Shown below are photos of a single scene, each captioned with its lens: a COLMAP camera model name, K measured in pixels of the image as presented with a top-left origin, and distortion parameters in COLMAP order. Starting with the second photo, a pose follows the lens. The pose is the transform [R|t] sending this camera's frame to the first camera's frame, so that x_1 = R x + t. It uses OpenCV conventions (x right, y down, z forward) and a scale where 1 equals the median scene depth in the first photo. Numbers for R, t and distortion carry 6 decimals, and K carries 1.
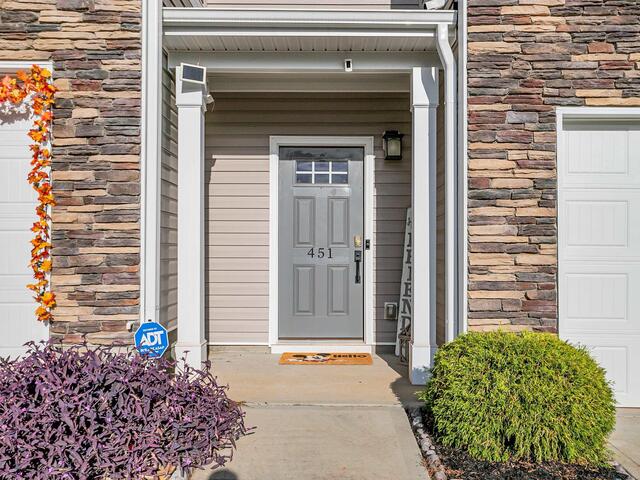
lens RADIAL K [[514.0, 0, 324.0], [0, 514.0, 239.8], [0, 0, 1]] dist [0.008351, 0.004173]
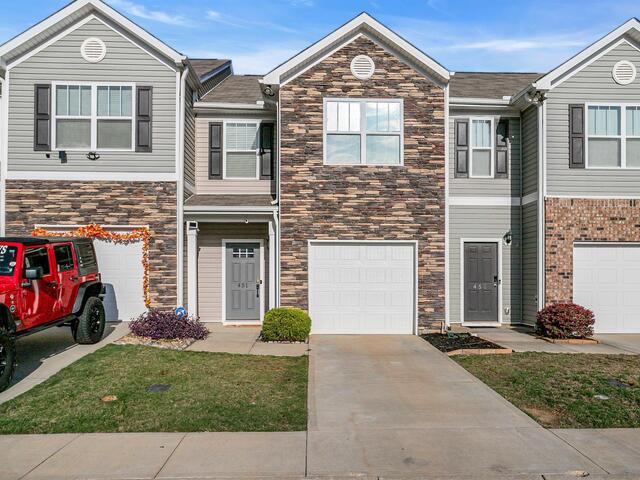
lens RADIAL K [[483.1, 0, 312.0], [0, 483.1, 277.5], [0, 0, 1]] dist [0.012452, 0.008043]
pose [[0.999716, -0.003754, 0.023516, 0.401712], [0.003558, 0.999959, 0.008352, -0.046669], [-0.023546, -0.008266, 0.999689, -1.986056]]
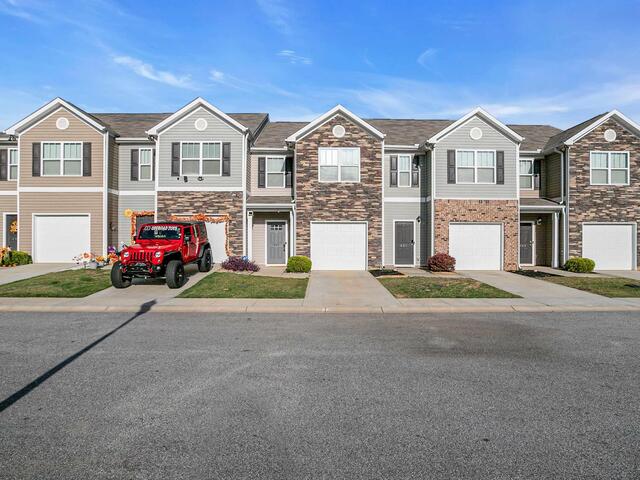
lens RADIAL K [[360.7, 0, 314.8], [0, 360.7, 241.4], [0, 0, 1]] dist [-0.006126, -0.000253]
pose [[0.999994, -0.003446, 0.000952, 0.495058], [0.003437, 0.999955, 0.008851, -0.050832], [-0.000983, -0.008848, 0.999960, -3.302562]]
